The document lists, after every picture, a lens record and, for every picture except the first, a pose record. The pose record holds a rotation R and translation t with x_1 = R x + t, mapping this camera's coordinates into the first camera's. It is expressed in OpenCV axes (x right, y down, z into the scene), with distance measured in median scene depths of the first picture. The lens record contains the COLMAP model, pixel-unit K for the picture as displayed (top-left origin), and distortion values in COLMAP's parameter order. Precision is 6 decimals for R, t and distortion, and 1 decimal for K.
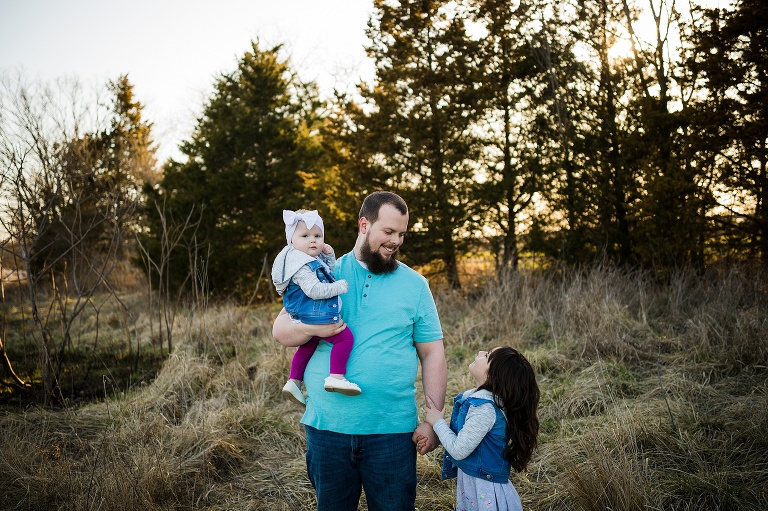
lens RADIAL K [[664.9, 0, 389.2], [0, 664.9, 256.2], [0, 0, 1]] dist [-0.012024, 0.010298]
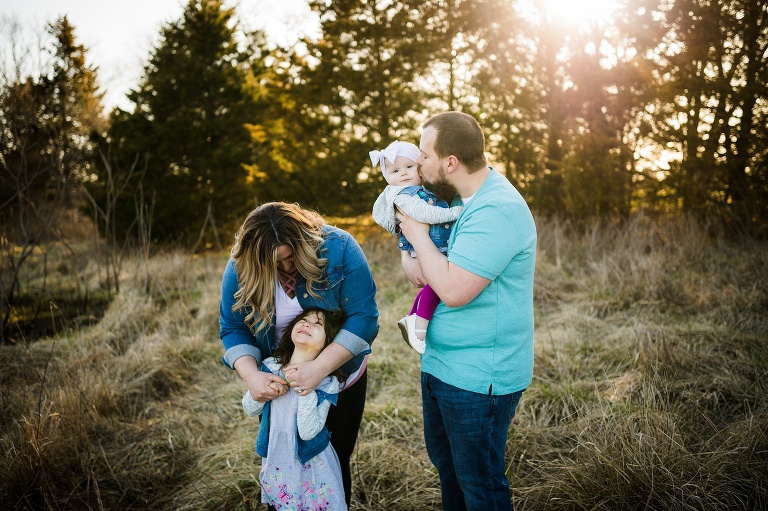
lens RADIAL K [[664.9, 0, 389.2], [0, 664.9, 256.2], [0, 0, 1]] dist [-0.012024, 0.010298]
pose [[0.997945, 0.000997, 0.064067, 0.019512], [-0.005675, 0.997325, 0.072871, 0.002412], [-0.063823, -0.073085, 0.995281, -0.042244]]
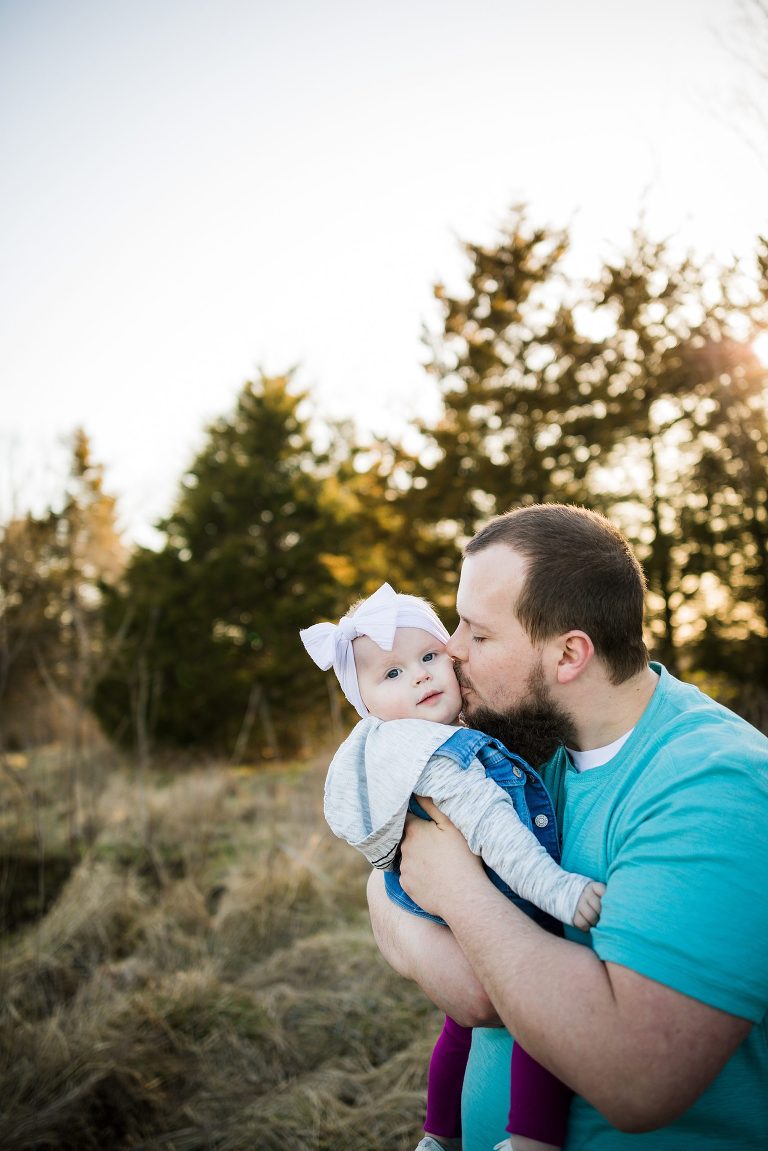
lens RADIAL K [[994.6, 0, 391.8], [0, 994.6, 563.0], [0, 0, 1]] dist [0.032754, 0.006497]
pose [[0.995600, -0.030648, -0.088553, 0.014201], [0.020001, 0.992727, -0.118715, -0.004106], [0.091547, 0.116421, 0.988972, 0.065853]]
